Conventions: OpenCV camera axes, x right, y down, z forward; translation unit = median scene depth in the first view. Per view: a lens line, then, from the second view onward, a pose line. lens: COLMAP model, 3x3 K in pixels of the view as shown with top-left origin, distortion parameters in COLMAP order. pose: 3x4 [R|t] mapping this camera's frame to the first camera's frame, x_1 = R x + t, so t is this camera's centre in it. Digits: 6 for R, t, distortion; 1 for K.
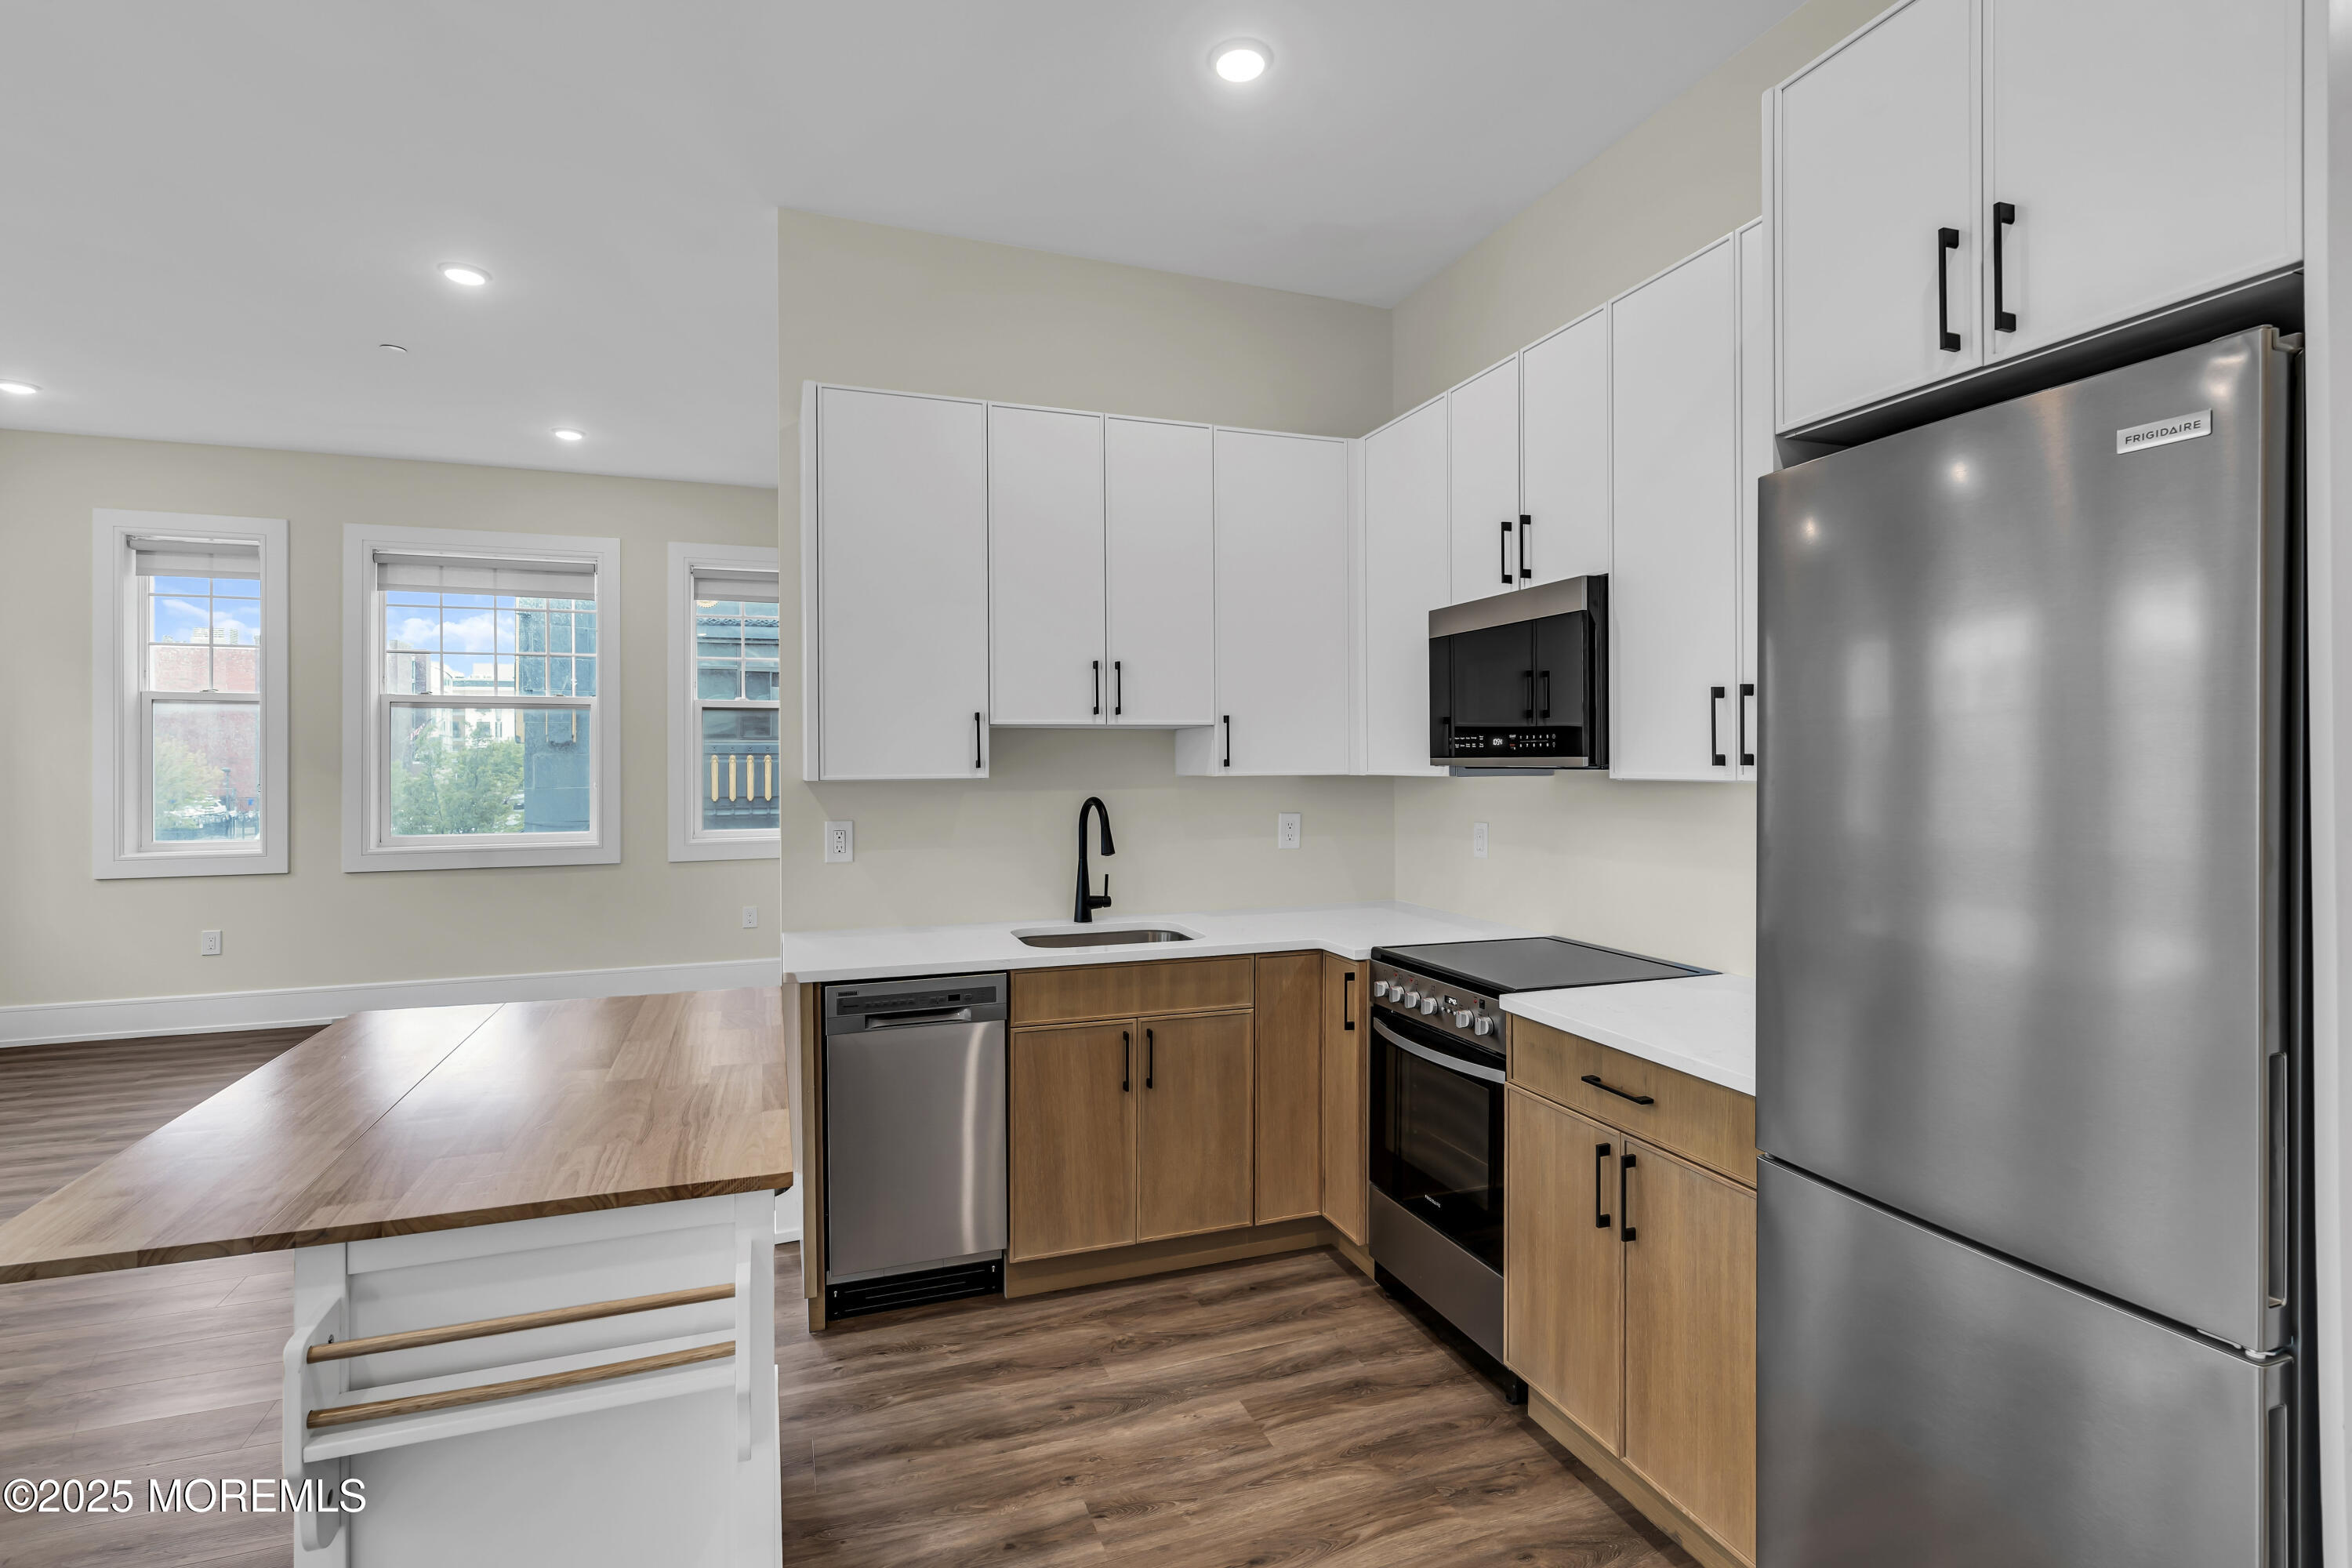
lens RADIAL K [[1081.2, 0, 1168.1], [0, 1081.2, 763.1], [0, 0, 1]] dist [-0.010025, 0.003388]
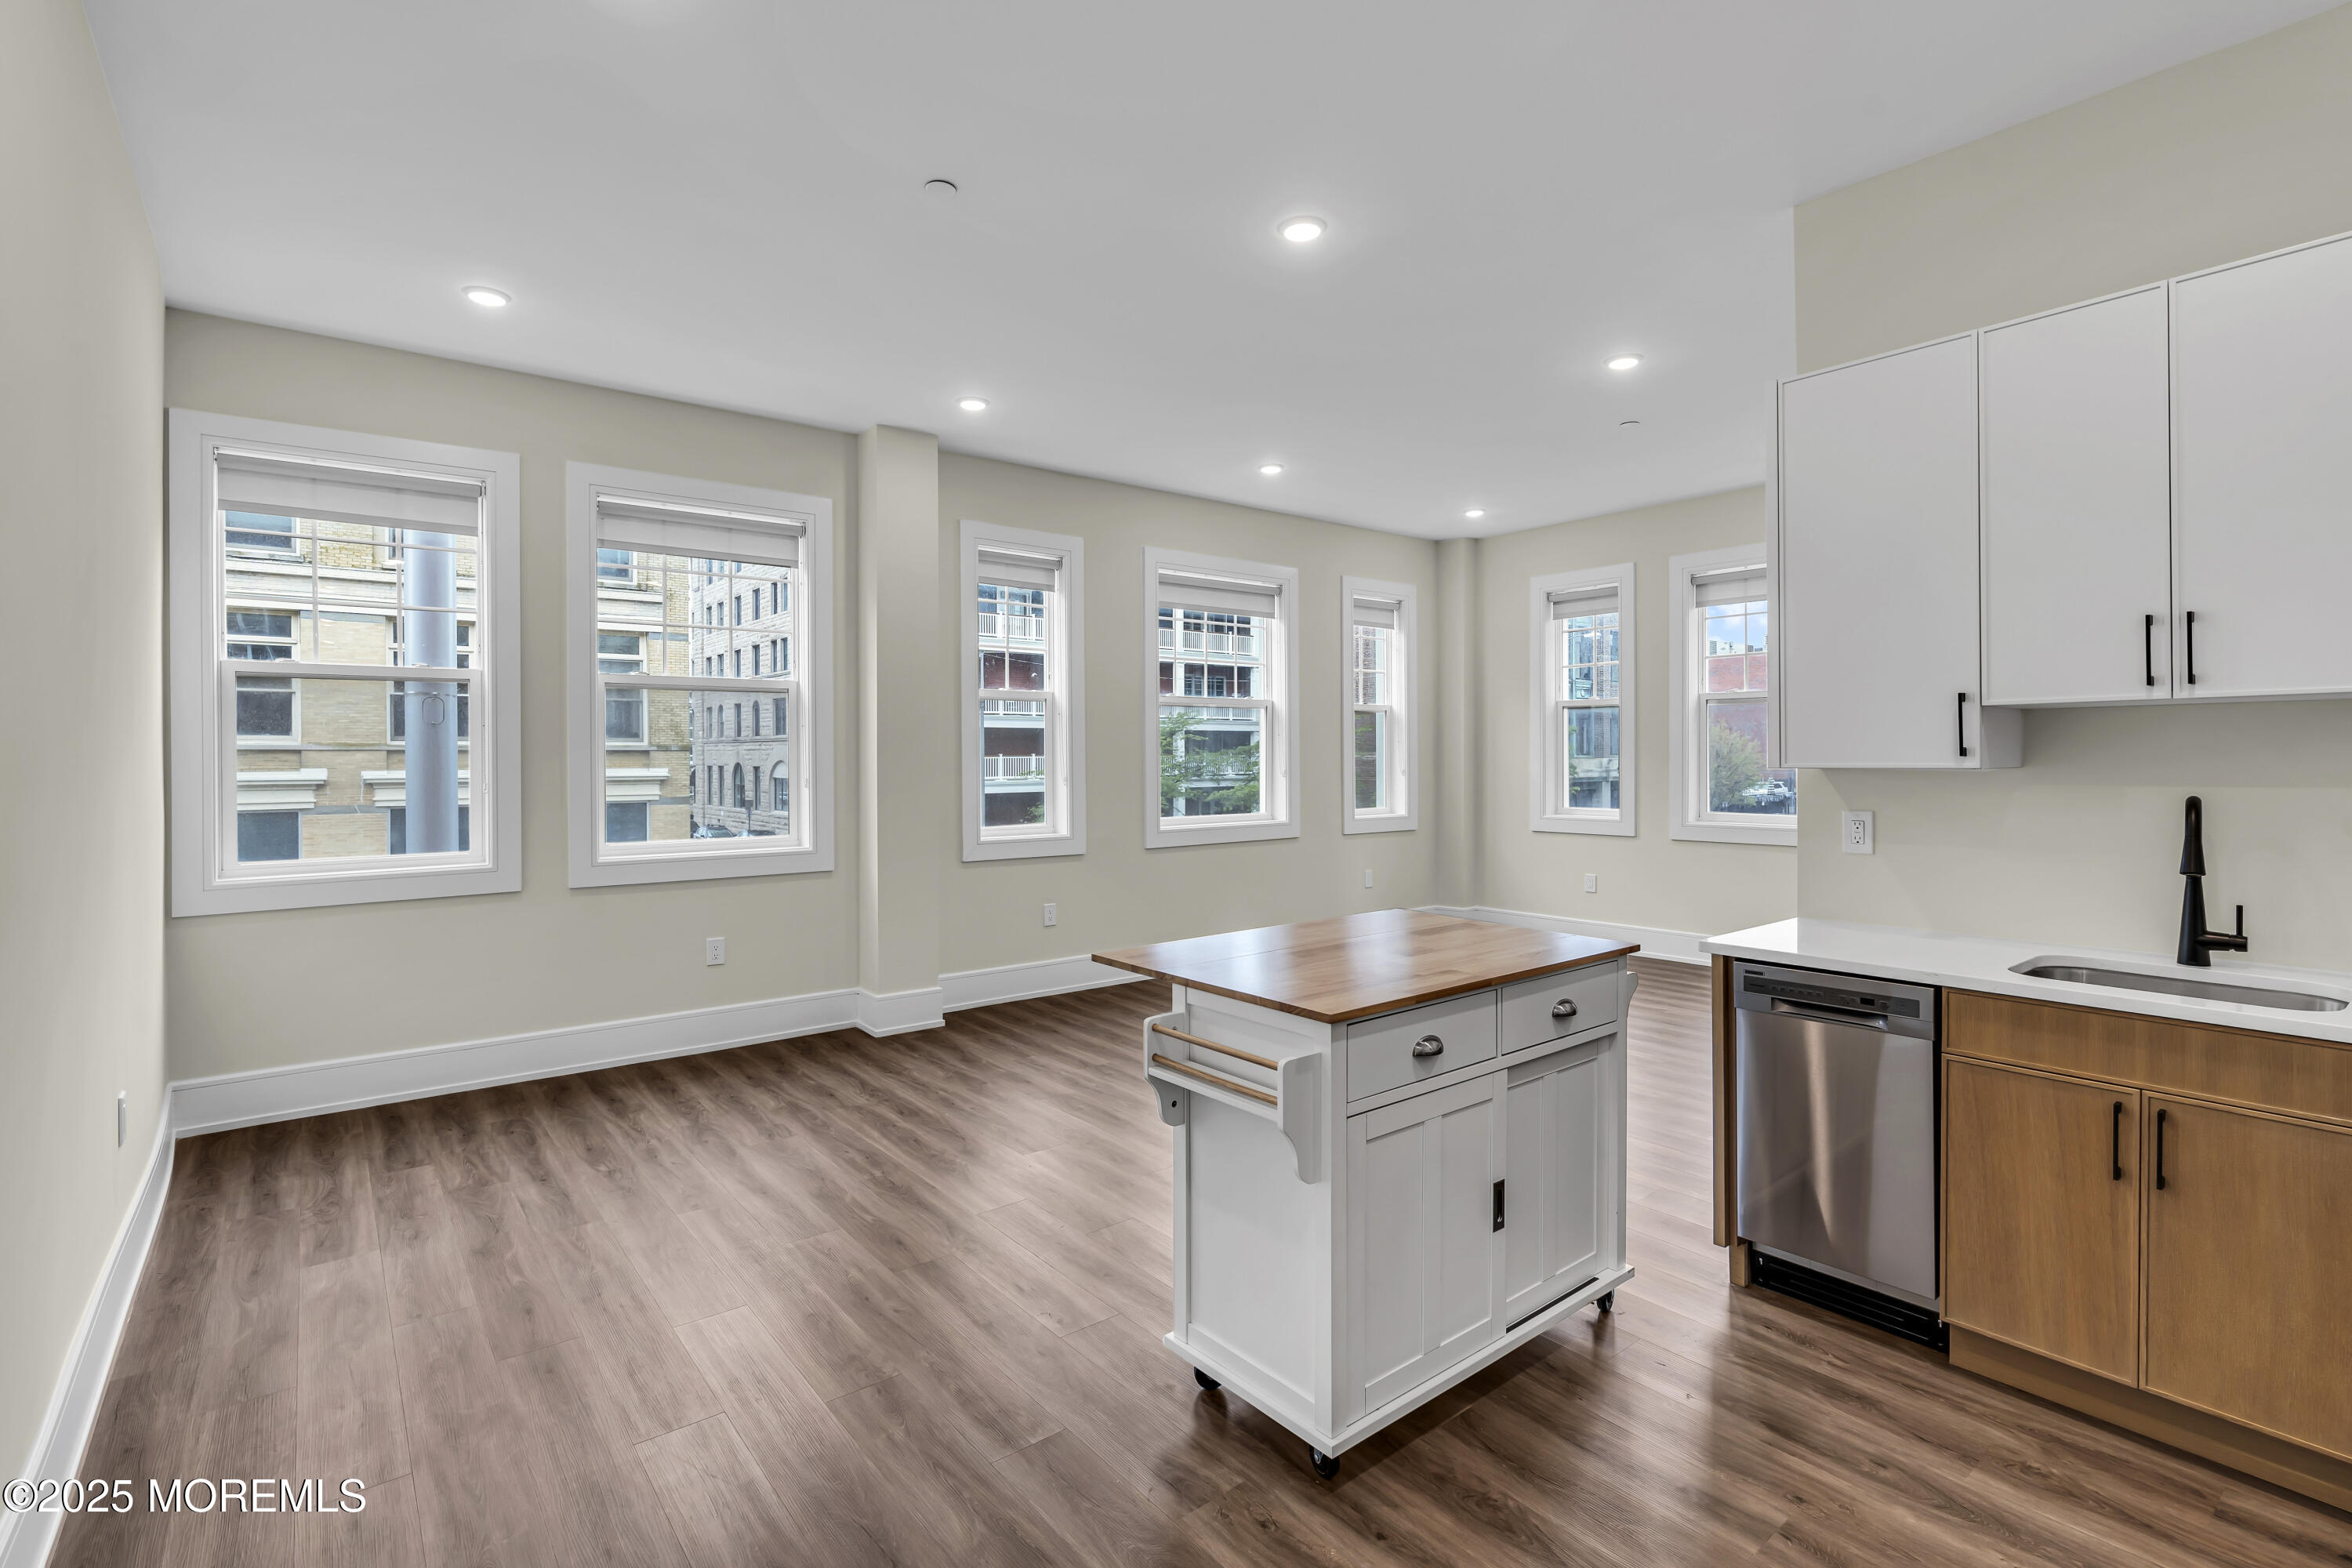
lens RADIAL K [[1081.2, 0, 1177.5], [0, 1081.2, 762.5], [0, 0, 1]] dist [-0.010025, 0.003388]
pose [[0.319866, 0.007713, -0.947431, 0.479628], [0.003018, 0.999954, 0.009159, -0.000292], [0.947458, -0.005789, 0.319828, 0.133154]]
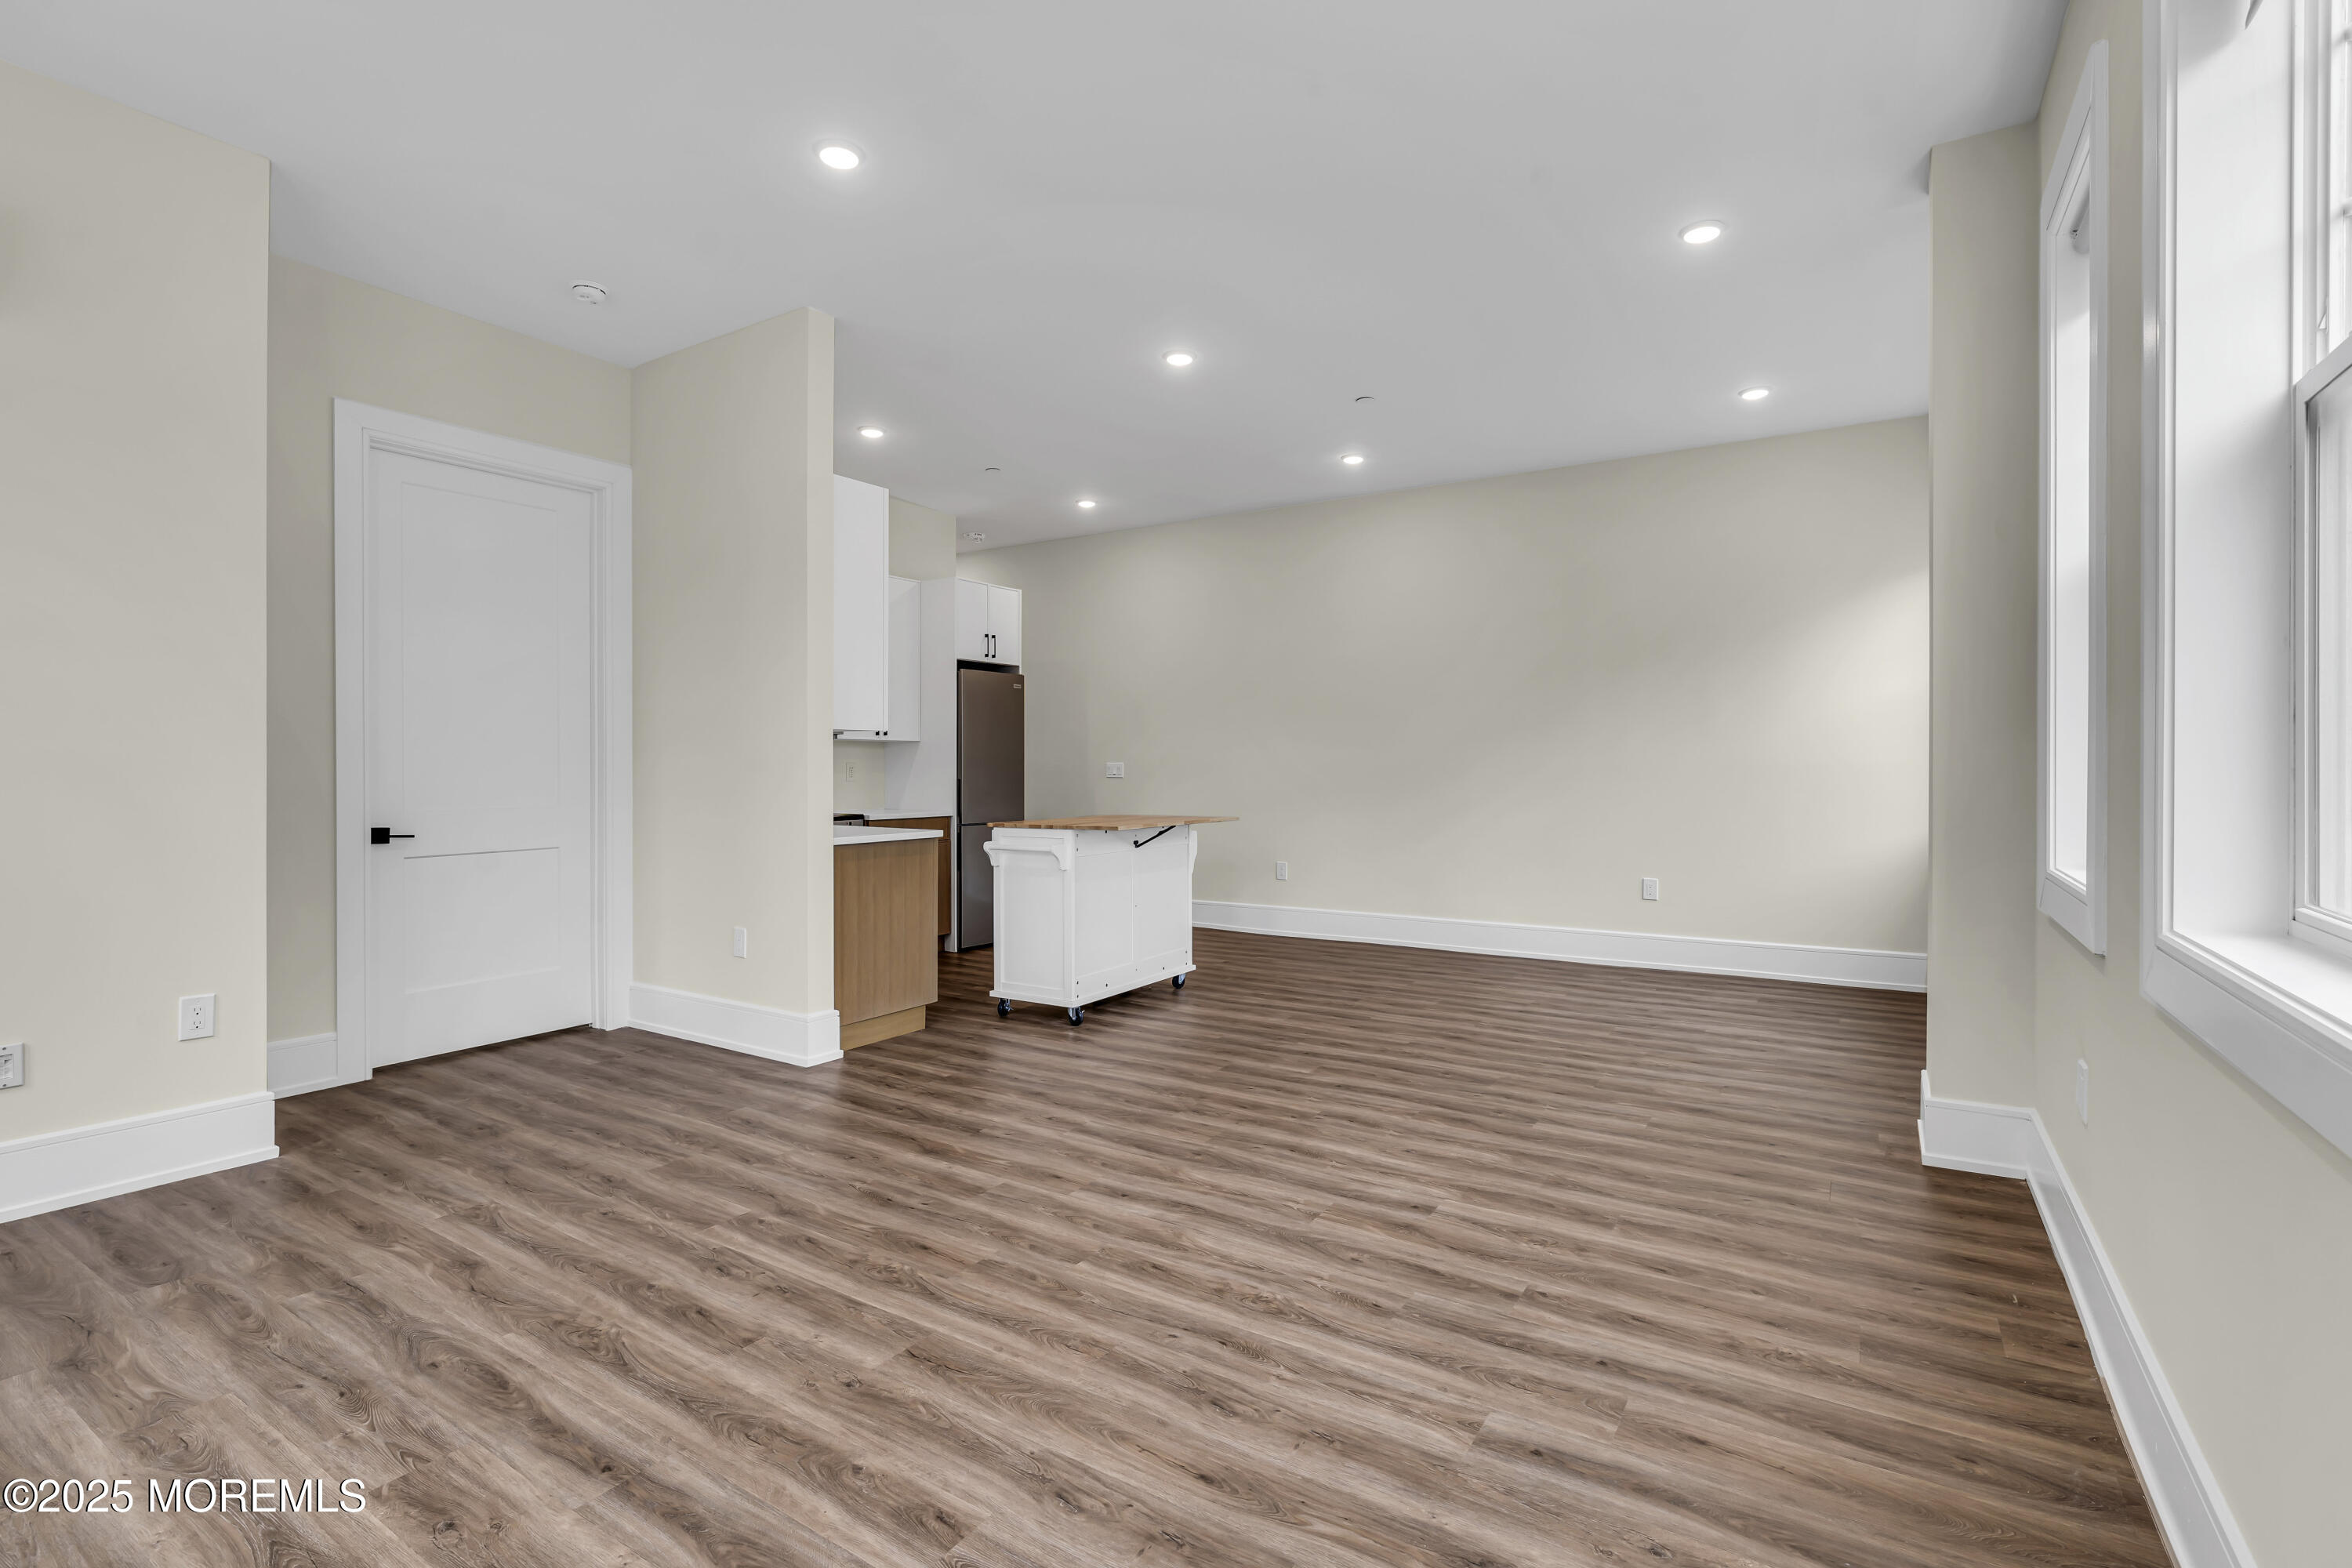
lens RADIAL K [[1081.2, 0, 1162.0], [0, 1081.2, 784.7], [0, 0, 1]] dist [-0.010025, 0.003388]
pose [[-0.599151, -0.013824, 0.800517, -1.974275], [-0.005159, 0.999897, 0.013406, 0.080681], [-0.800619, 0.003902, -0.599160, 1.708687]]
